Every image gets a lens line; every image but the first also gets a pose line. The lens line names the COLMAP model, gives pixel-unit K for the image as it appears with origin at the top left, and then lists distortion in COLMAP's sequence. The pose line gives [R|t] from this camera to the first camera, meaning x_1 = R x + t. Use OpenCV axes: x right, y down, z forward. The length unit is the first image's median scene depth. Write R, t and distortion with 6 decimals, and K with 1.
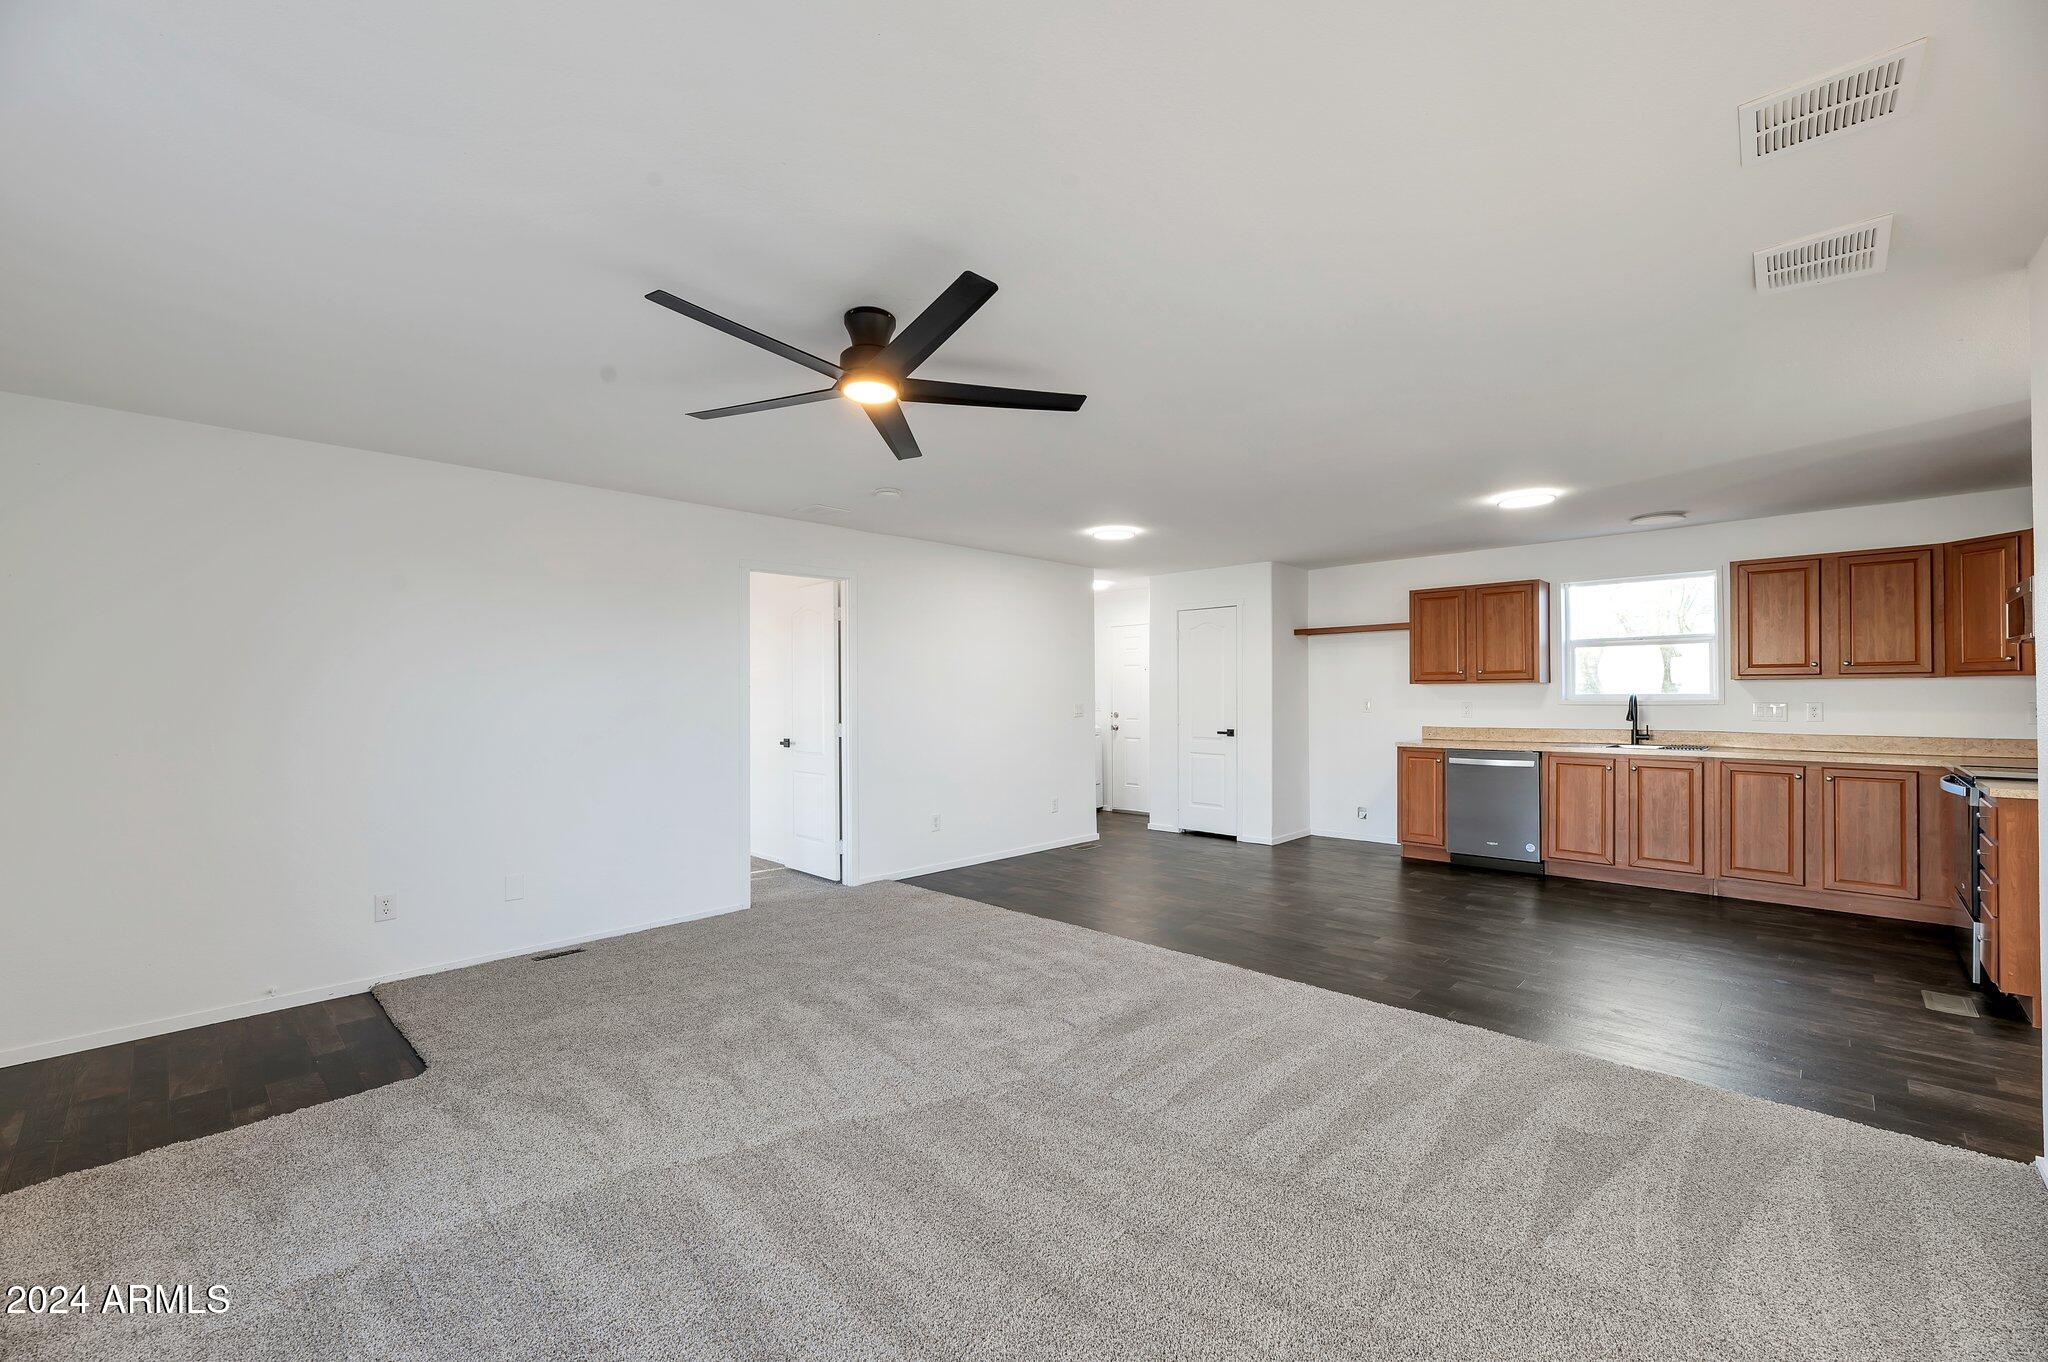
lens RADIAL K [[853.2, 0, 1024.0], [0, 853.2, 681.0], [0, 0, 1]] dist [0.000273, -0.000019]
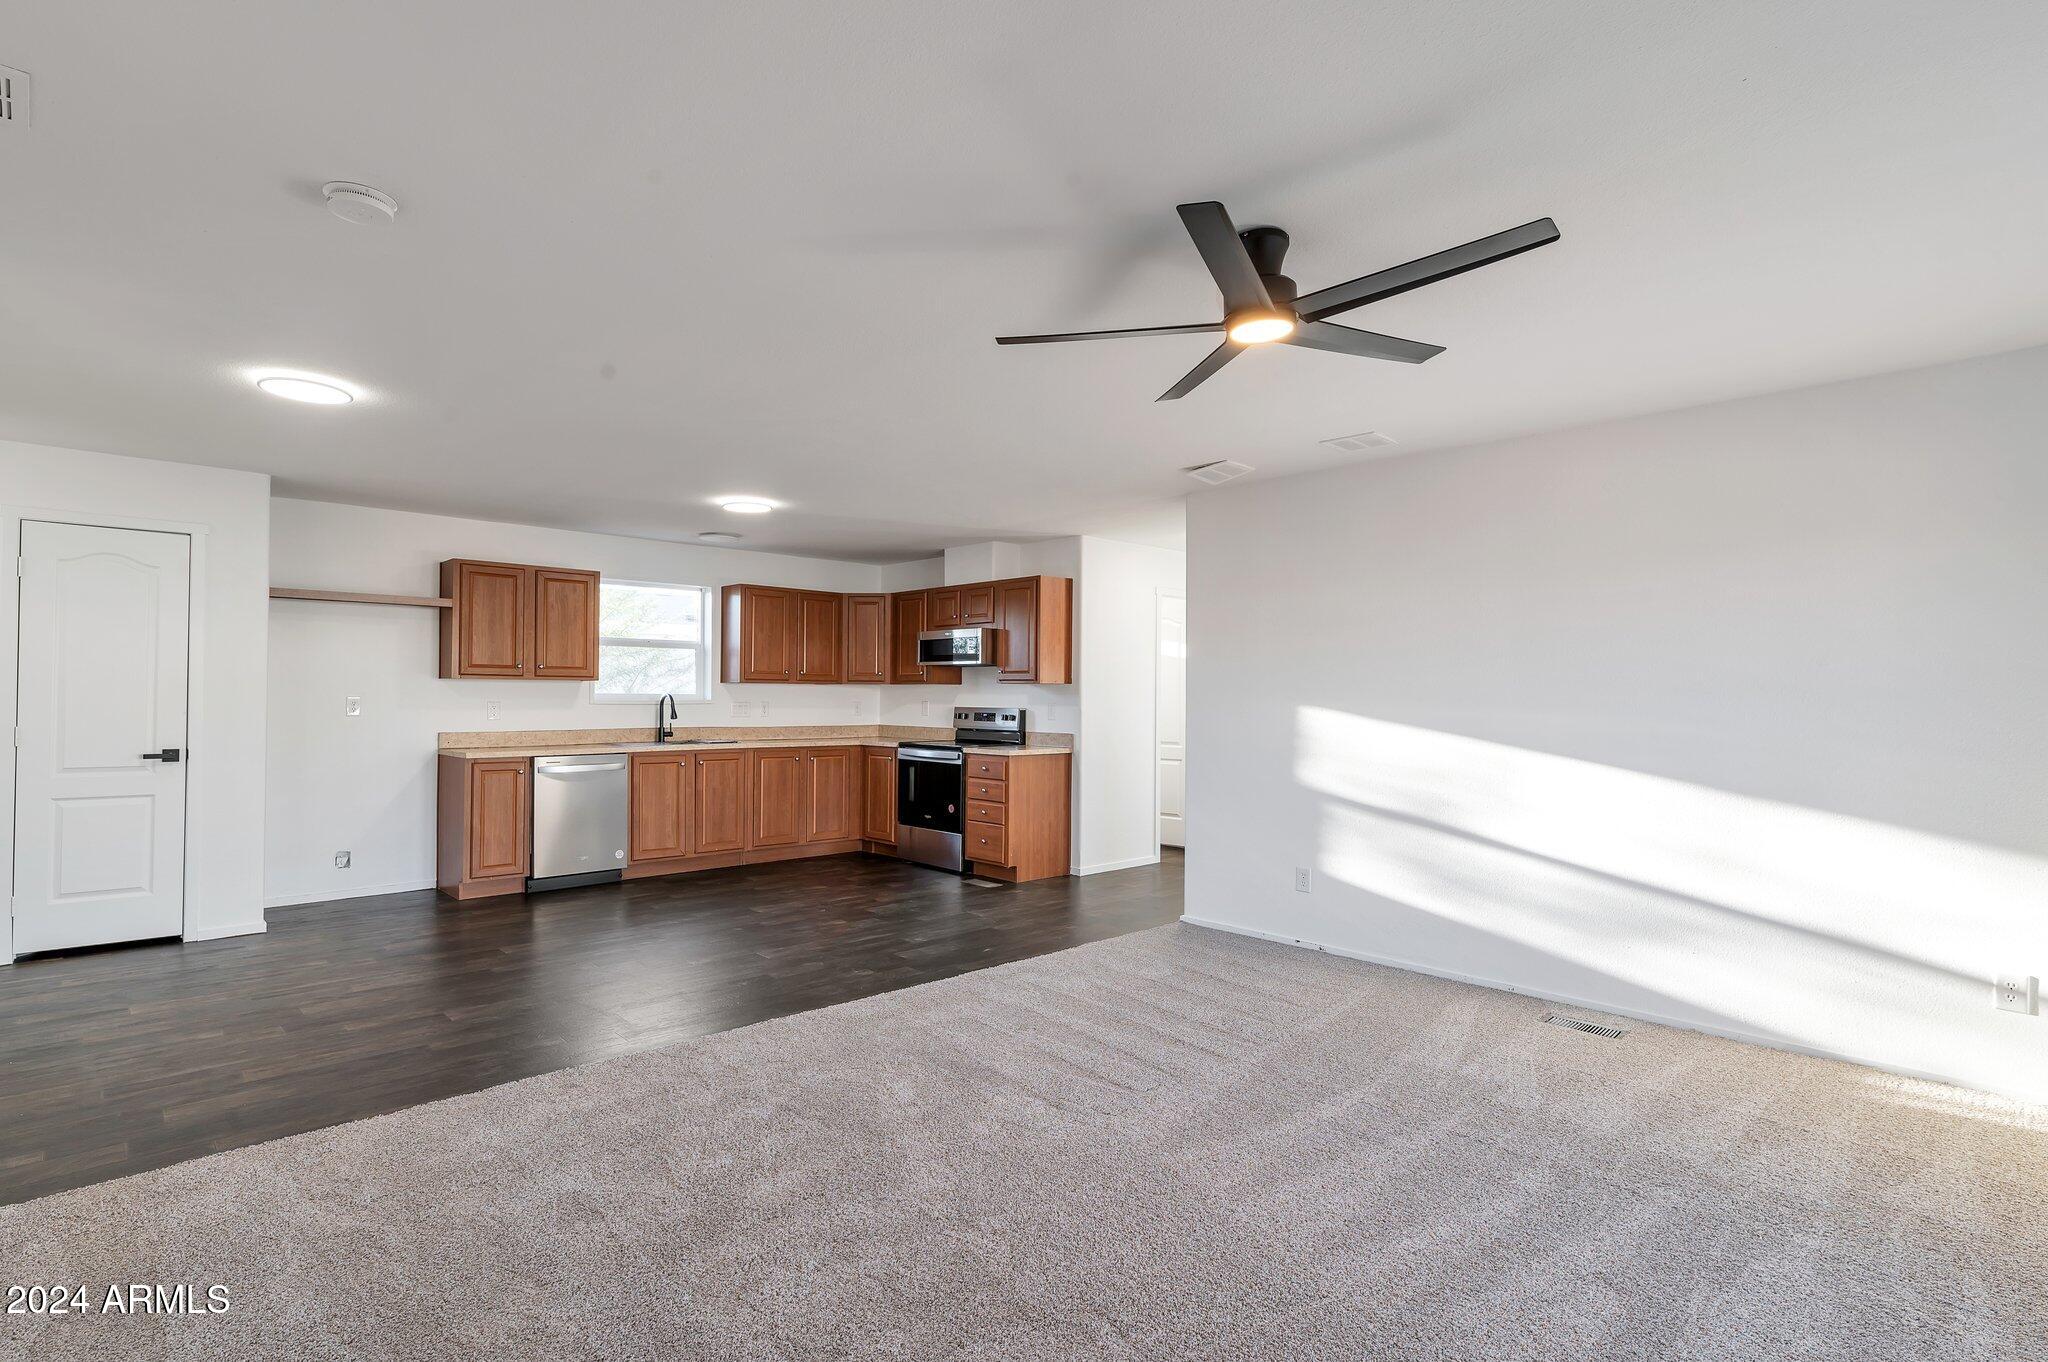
lens RADIAL K [[1011.4, 0, 1024.0], [0, 1011.4, 681.0], [0, 0, 1]] dist [0.001589, 0.000574]
pose [[0.044802, 0.018808, 0.998819, -0.494964], [-0.023985, 0.999555, -0.017746, 0.010506], [-0.998708, -0.023162, 0.045233, 0.480825]]
